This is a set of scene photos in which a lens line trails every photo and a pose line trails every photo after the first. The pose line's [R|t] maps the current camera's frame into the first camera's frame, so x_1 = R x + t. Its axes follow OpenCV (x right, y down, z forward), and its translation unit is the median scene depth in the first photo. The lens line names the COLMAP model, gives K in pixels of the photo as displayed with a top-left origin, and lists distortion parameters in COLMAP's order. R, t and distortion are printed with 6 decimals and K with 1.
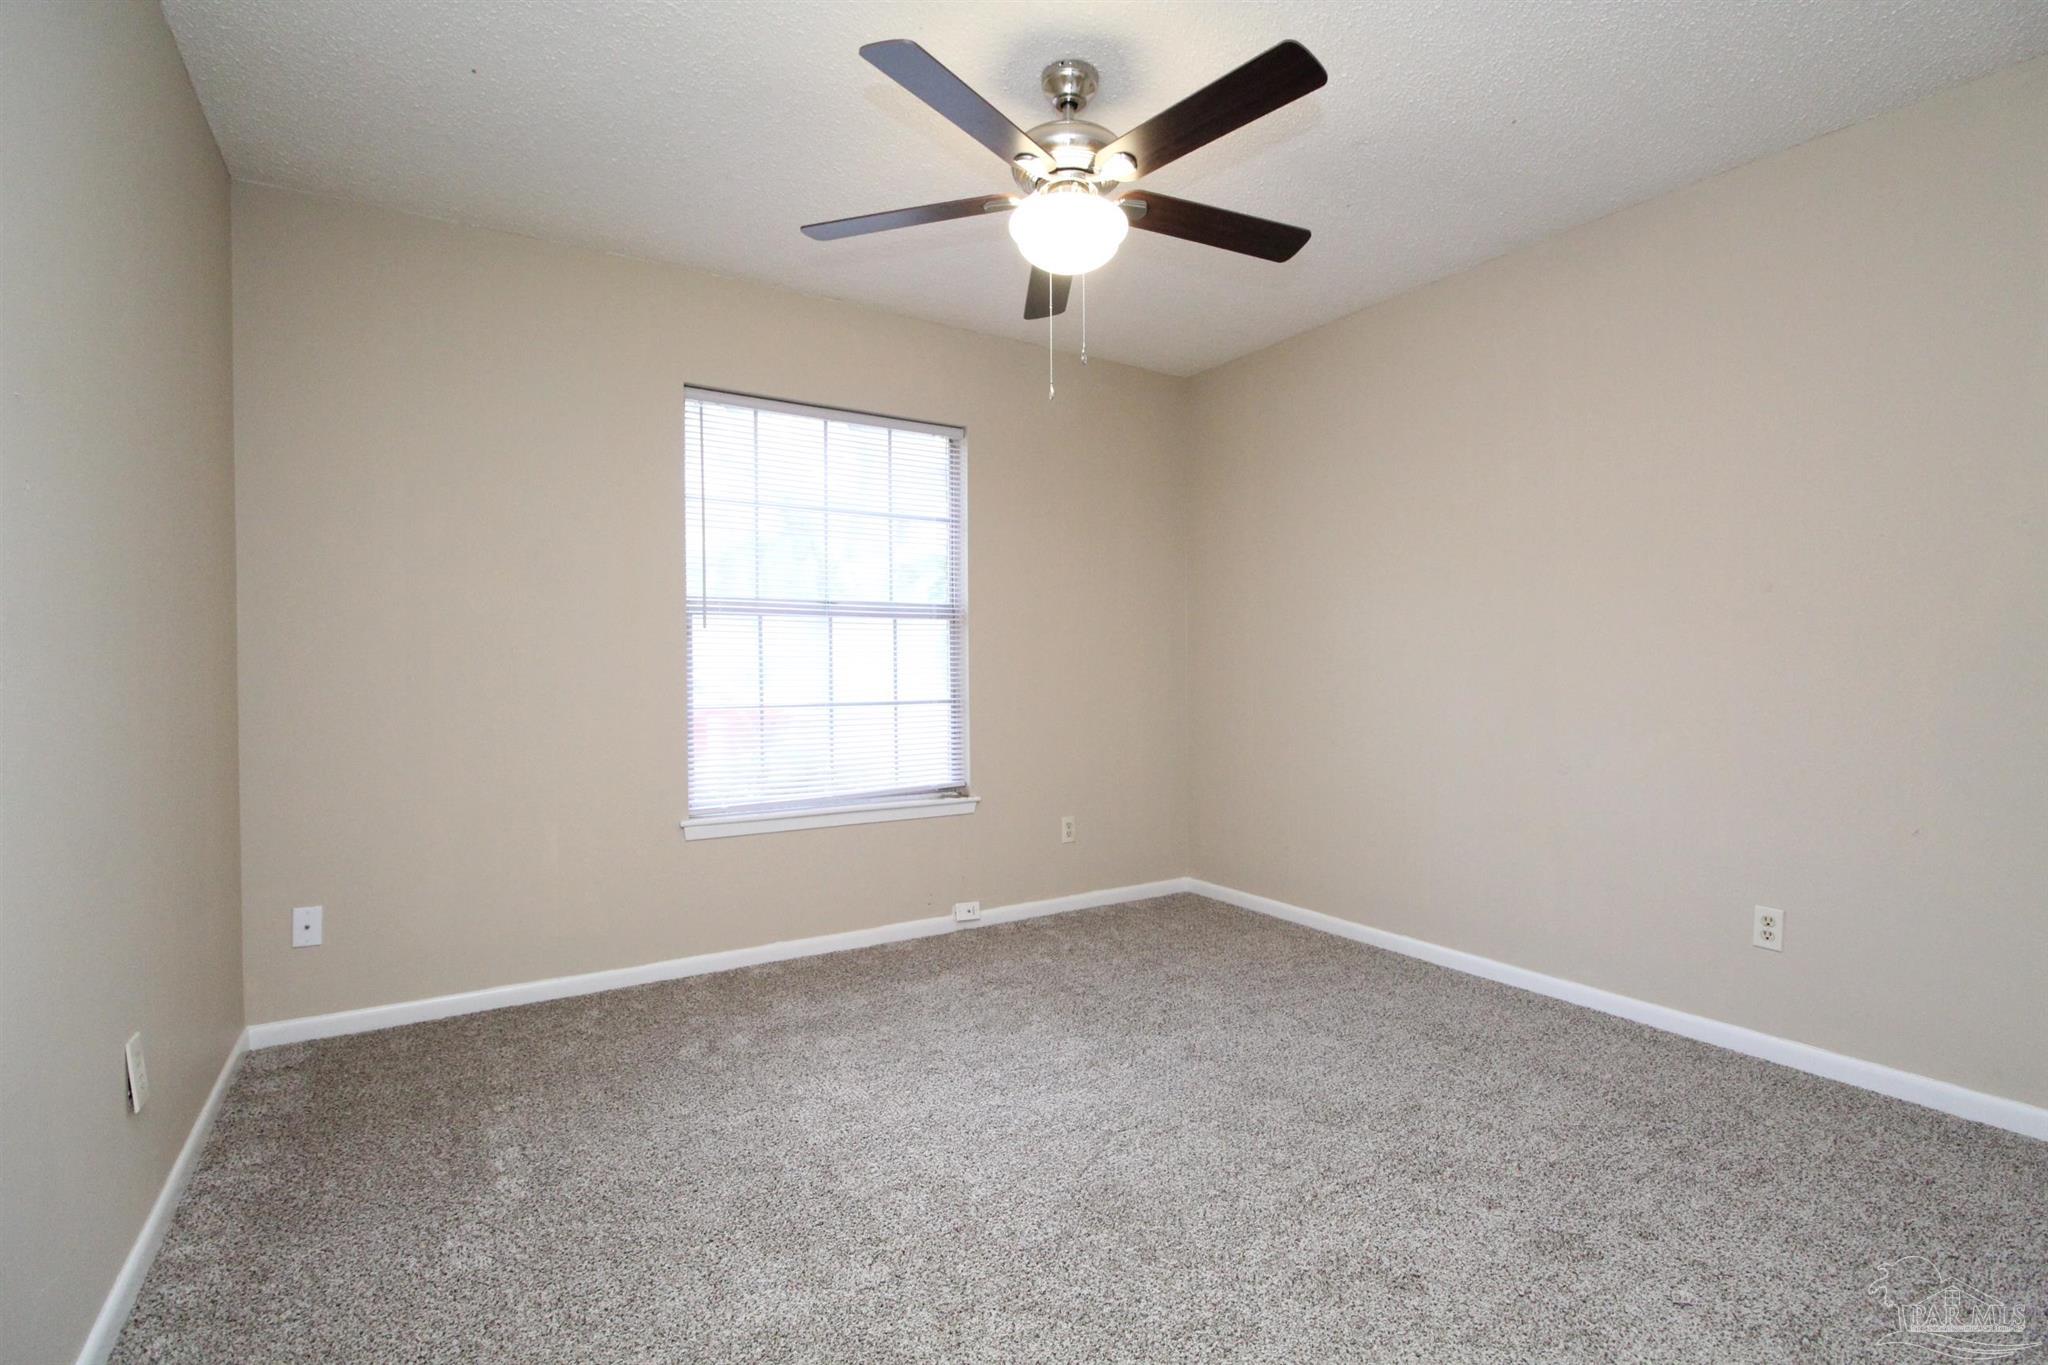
lens RADIAL K [[953.0, 0, 1040.6], [0, 953.0, 681.3], [0, 0, 1]] dist [-0.000665, -0.013048]
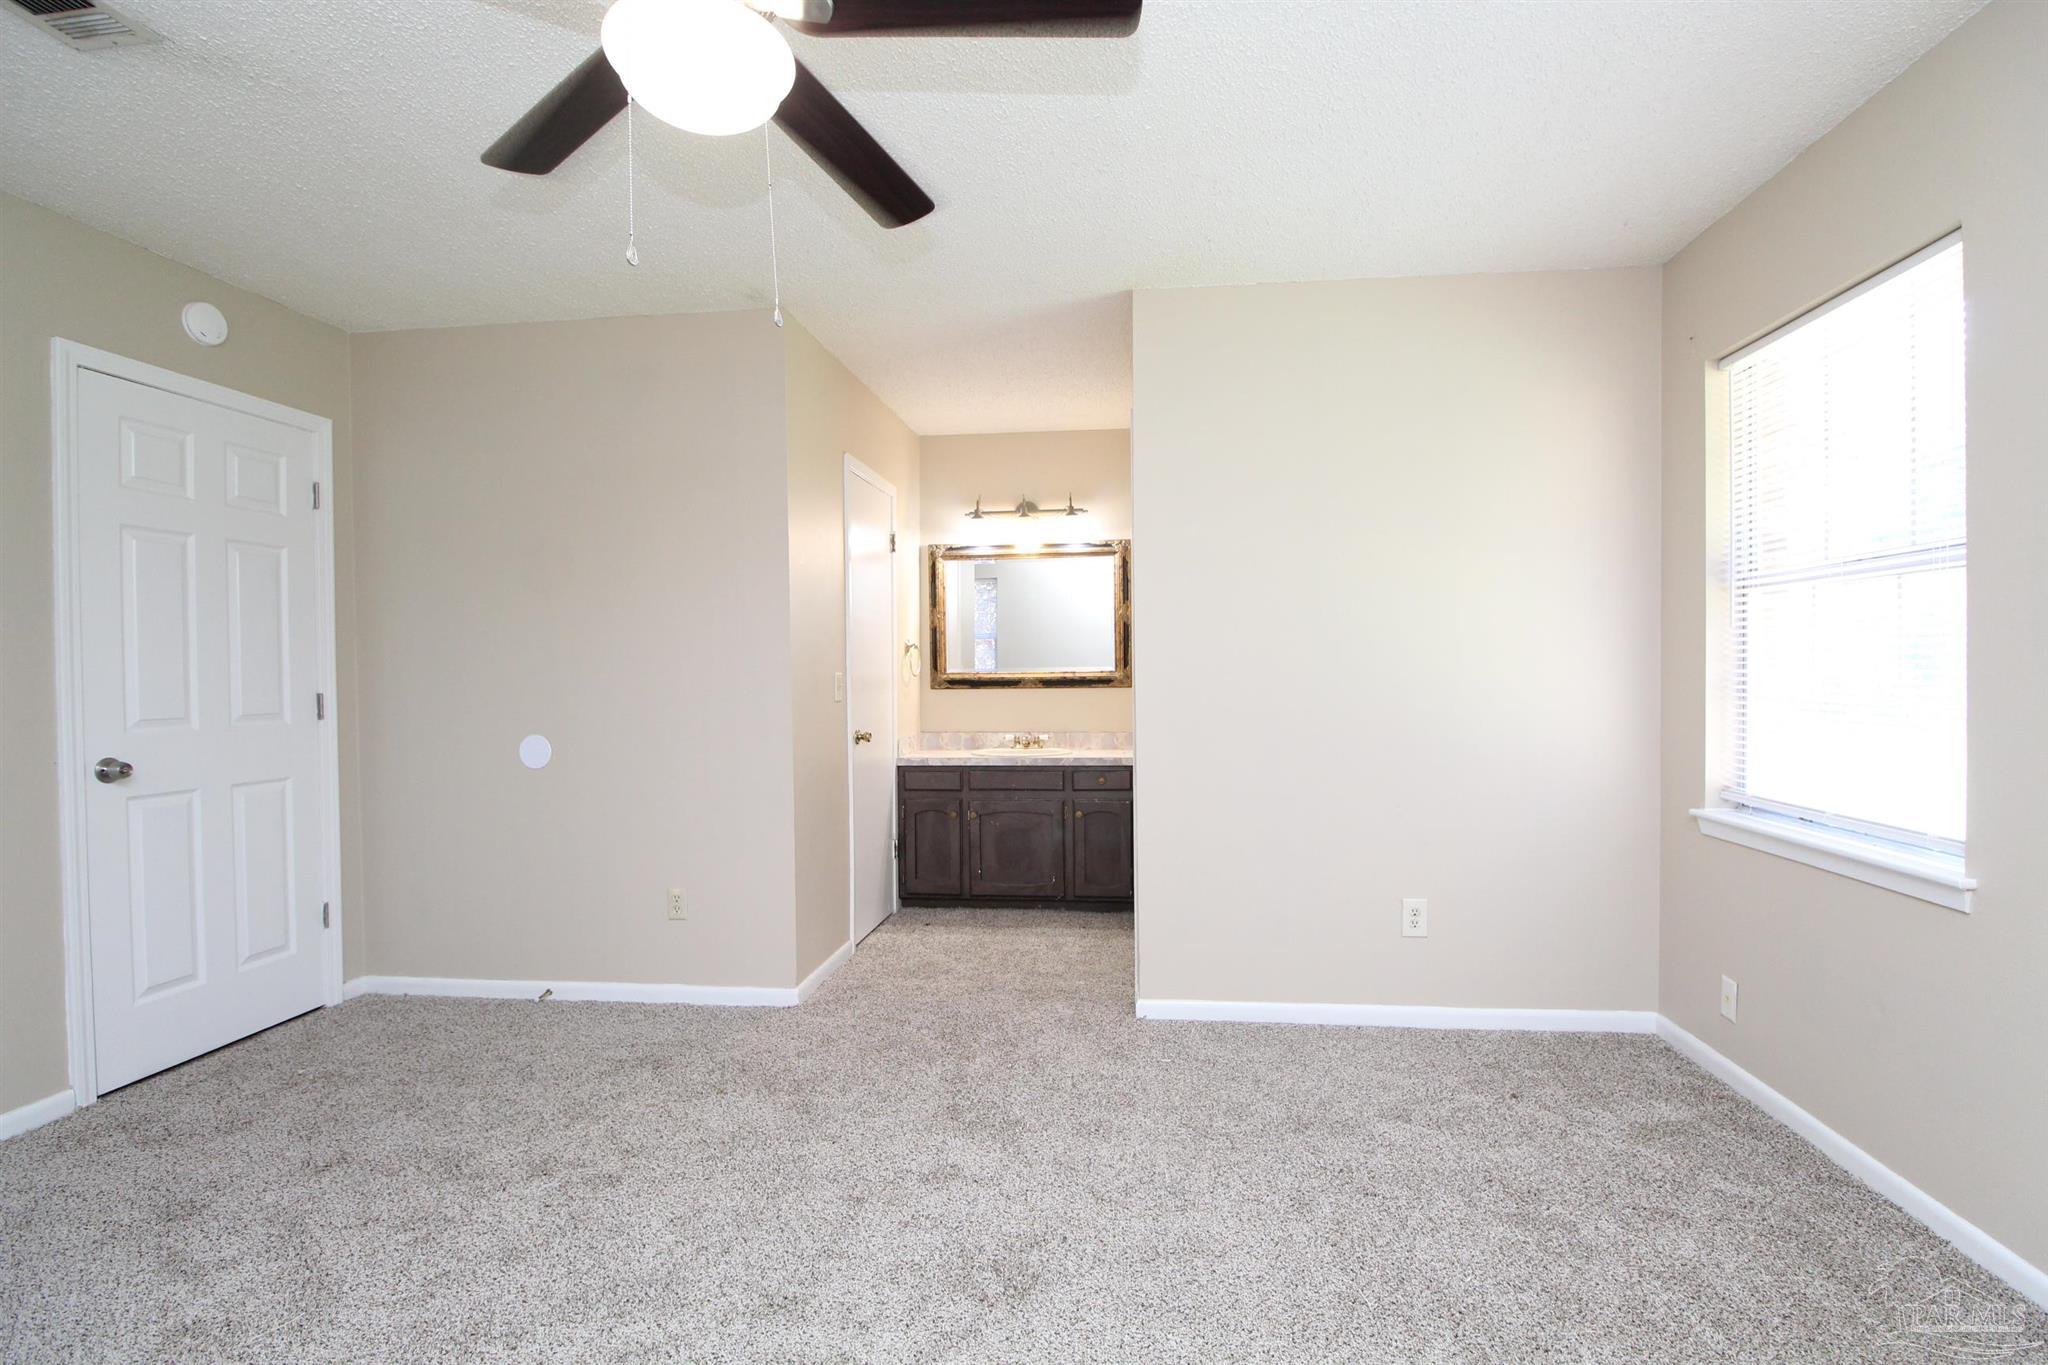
lens RADIAL K [[953.0, 0, 1040.6], [0, 953.0, 681.3], [0, 0, 1]] dist [-0.000665, -0.013048]
pose [[0.645223, -0.005419, 0.763975, -0.429835], [0.024534, 0.999606, -0.013630, -0.034167], [-0.763601, 0.027538, 0.645101, 0.524168]]
